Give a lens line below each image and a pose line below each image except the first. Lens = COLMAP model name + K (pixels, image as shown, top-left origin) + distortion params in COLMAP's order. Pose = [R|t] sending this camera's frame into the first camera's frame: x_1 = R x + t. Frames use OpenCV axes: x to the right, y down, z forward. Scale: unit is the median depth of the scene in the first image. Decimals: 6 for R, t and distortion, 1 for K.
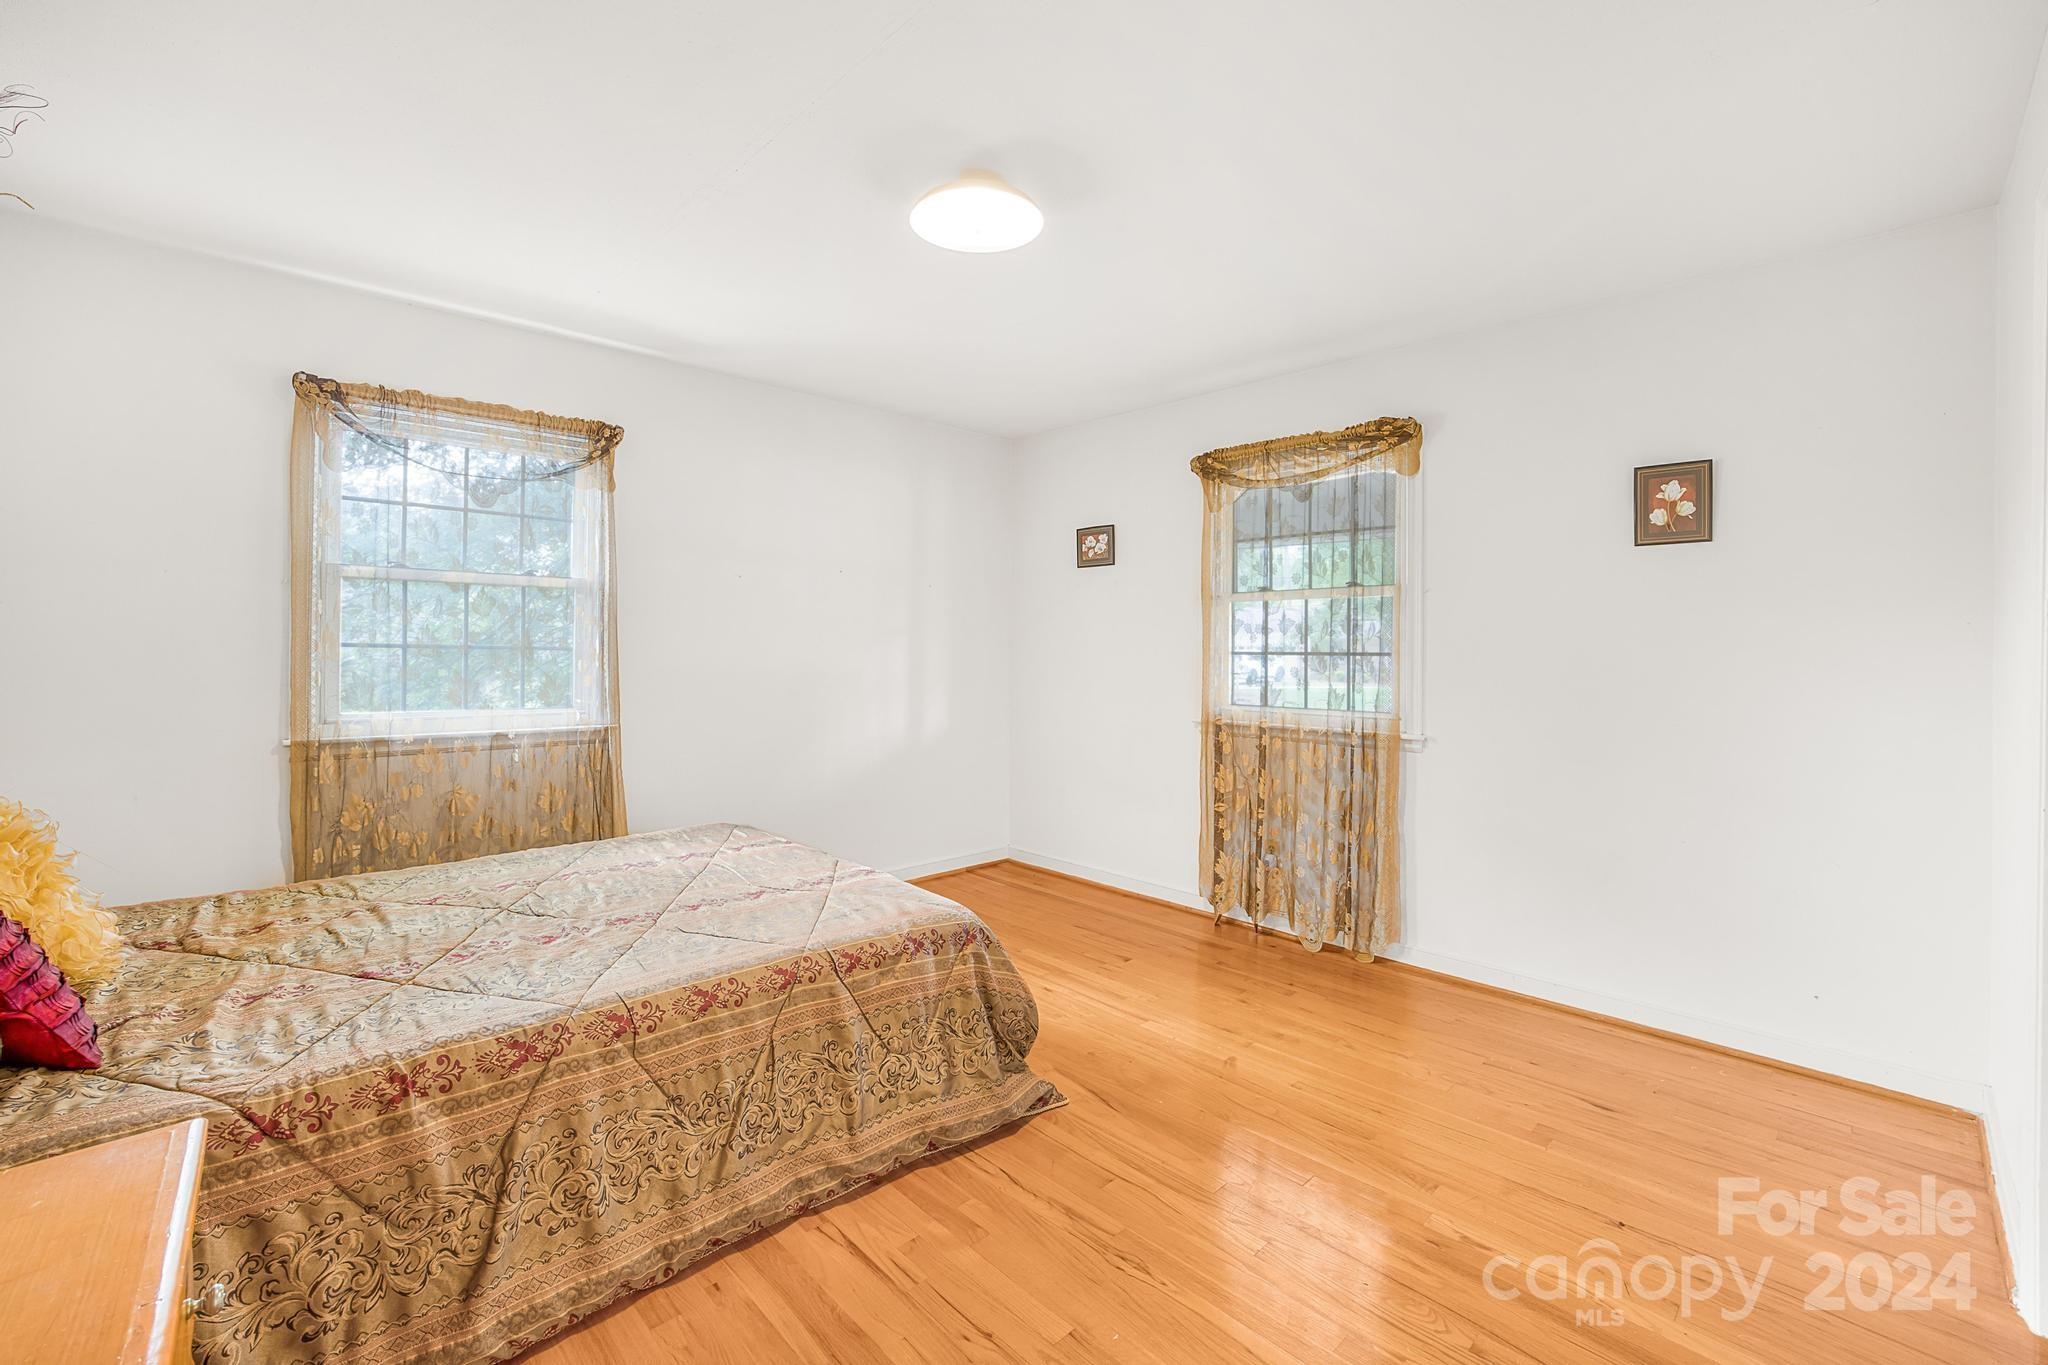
lens RADIAL K [[837.7, 0, 1042.1], [0, 837.7, 662.6], [0, 0, 1]] dist [-0.029575, 0.005636]
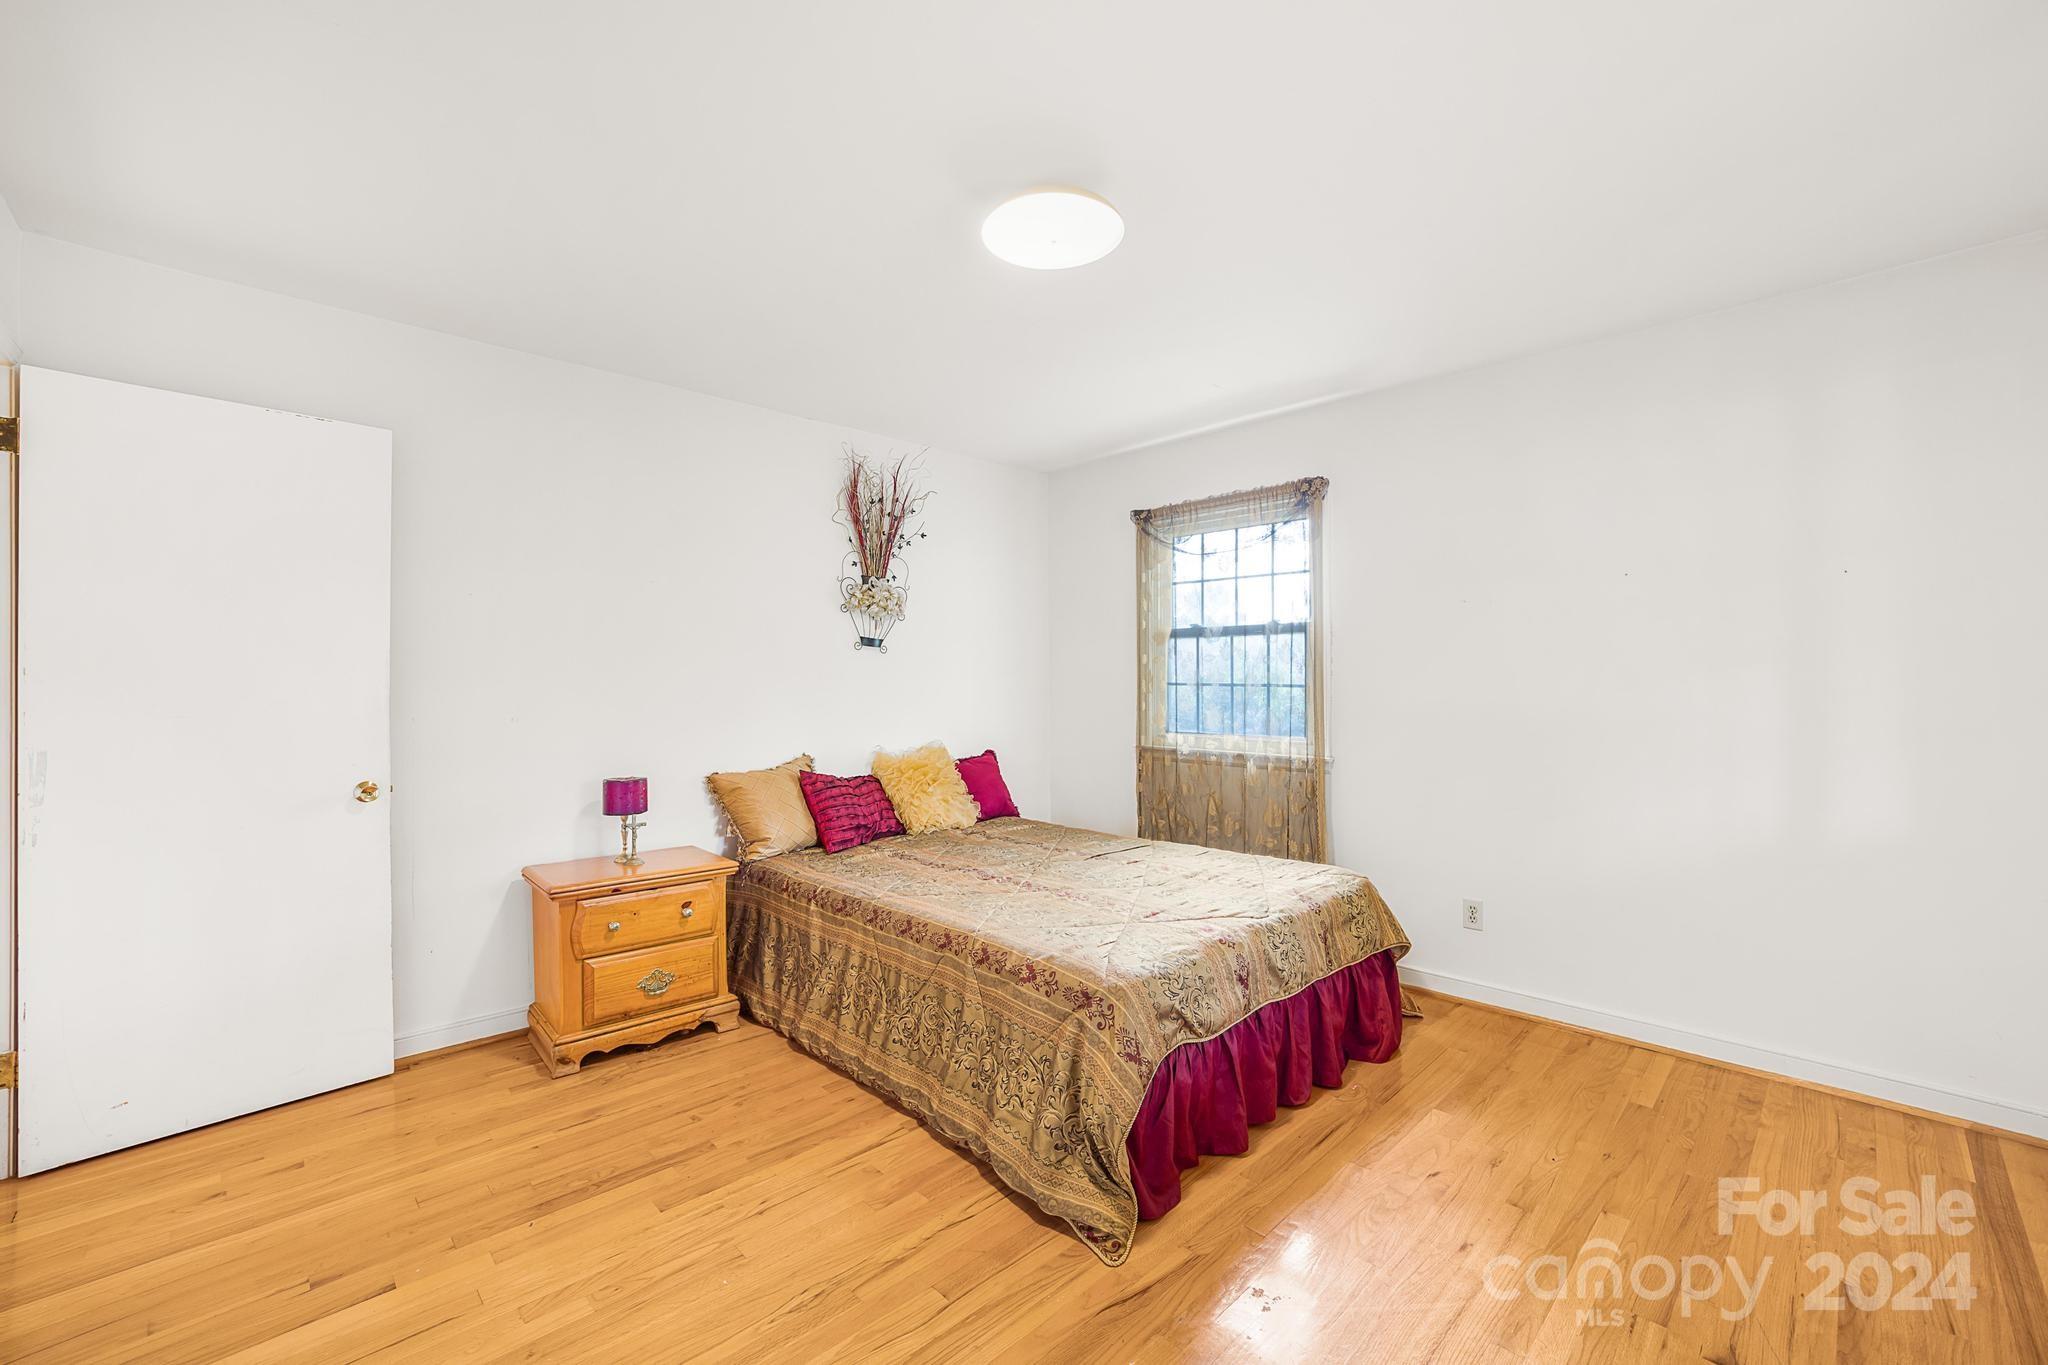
lens RADIAL K [[837.7, 0, 1040.4], [0, 837.7, 691.3], [0, 0, 1]] dist [-0.029575, 0.005636]
pose [[0.014897, 0.003717, -0.999882, 0.817851], [-0.013797, 0.999899, 0.003511, -0.013298], [0.999794, 0.013743, 0.014946, 0.926923]]
